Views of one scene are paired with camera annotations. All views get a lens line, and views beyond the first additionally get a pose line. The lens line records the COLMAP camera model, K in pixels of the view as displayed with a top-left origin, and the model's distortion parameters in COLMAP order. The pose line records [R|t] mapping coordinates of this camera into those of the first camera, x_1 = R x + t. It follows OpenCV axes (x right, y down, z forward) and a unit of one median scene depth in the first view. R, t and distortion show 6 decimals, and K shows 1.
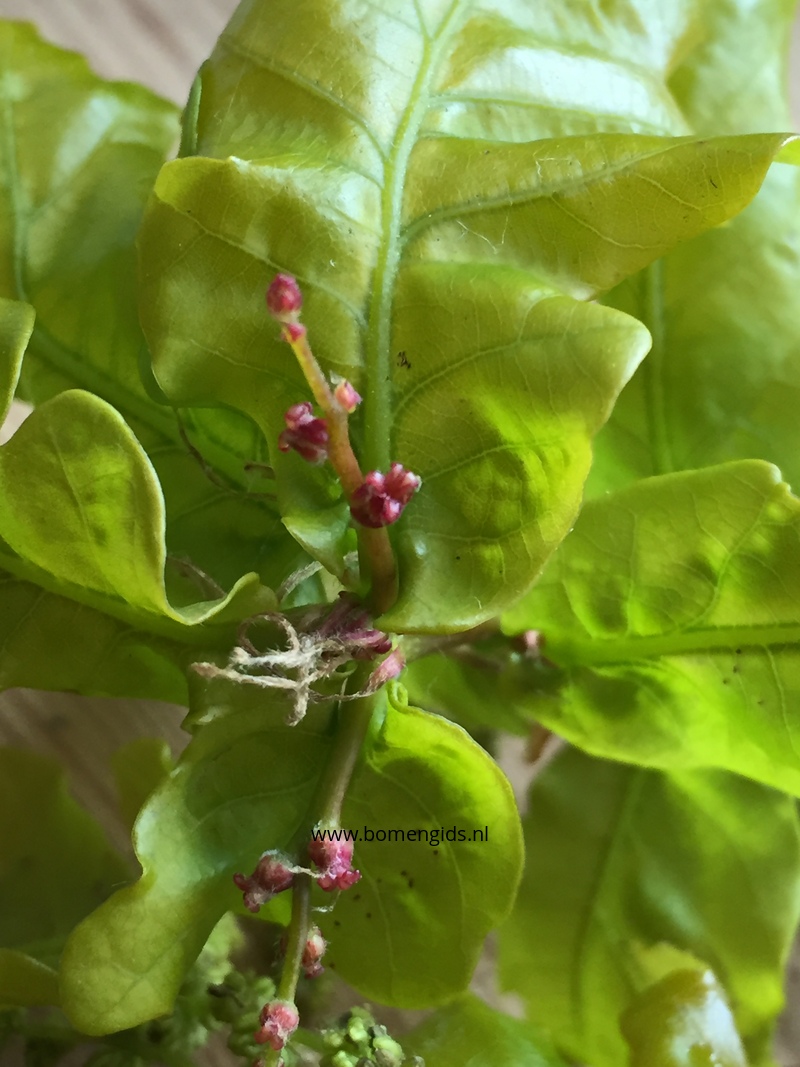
lens RADIAL K [[1922.6, 0, 400.0], [0, 1922.6, 533.5], [0, 0, 1]] dist [0.005751, -0.093197]
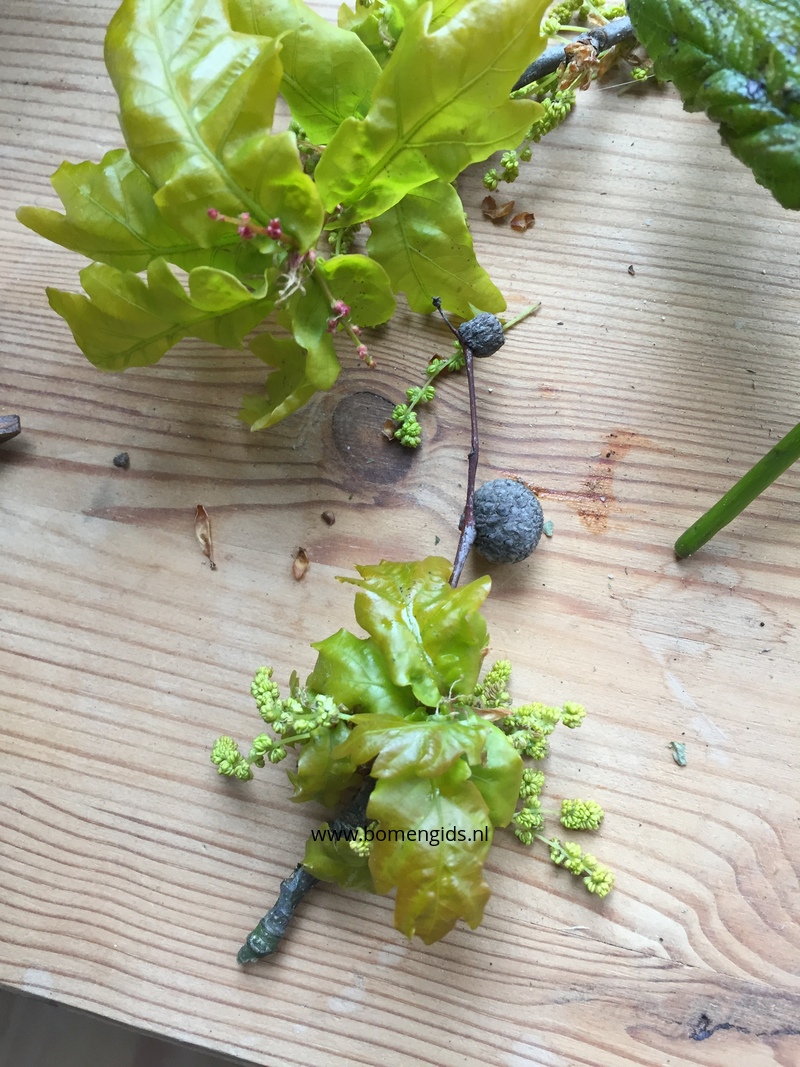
lens RADIAL K [[918.4, 0, 400.0], [0, 918.4, 533.5], [0, 0, 1]] dist [0.061935, -0.081704]
pose [[0.712780, -0.652252, -0.257899, 0.213684], [0.693053, 0.598454, 0.401908, -0.194086], [-0.107805, -0.465210, 0.878612, -0.714706]]
